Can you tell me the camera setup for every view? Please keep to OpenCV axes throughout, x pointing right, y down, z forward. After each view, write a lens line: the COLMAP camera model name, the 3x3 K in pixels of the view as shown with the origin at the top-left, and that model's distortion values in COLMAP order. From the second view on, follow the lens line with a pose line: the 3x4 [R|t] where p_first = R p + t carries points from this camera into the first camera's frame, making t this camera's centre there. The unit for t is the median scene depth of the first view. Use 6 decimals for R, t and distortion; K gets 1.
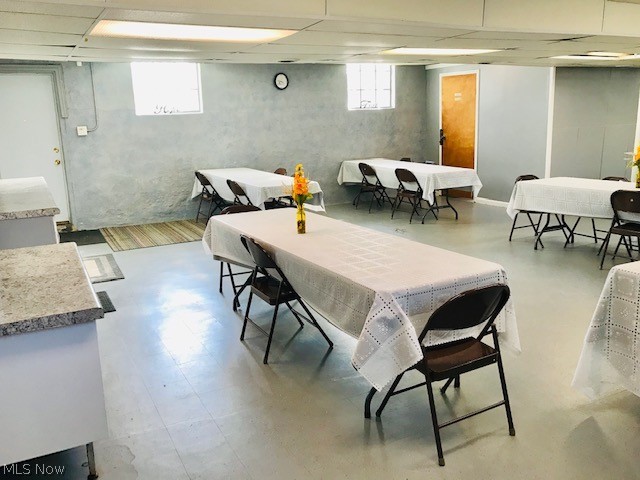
lens RADIAL K [[546.6, 0, 320.0], [0, 546.6, 240.0], [0, 0, 1]] dist [0.038020, -0.088700]
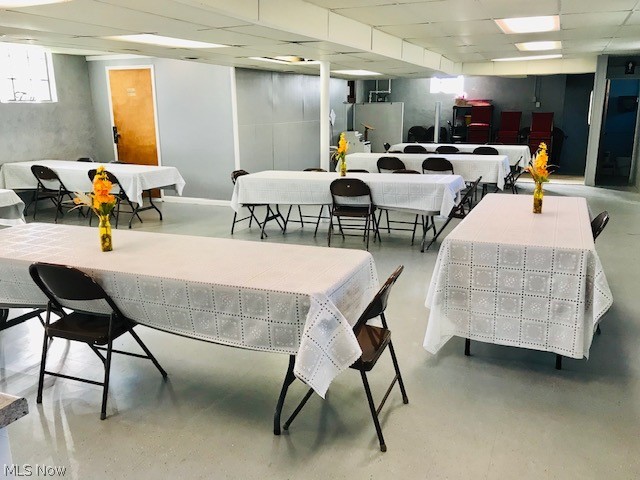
lens RADIAL K [[546.6, 0, 320.0], [0, 546.6, 240.0], [0, 0, 1]] dist [0.038020, -0.088700]
pose [[0.771998, -0.125109, 0.623191, -0.139766], [0.124331, 0.991221, 0.044973, -0.011763], [-0.623347, 0.042763, 0.780775, 0.079934]]
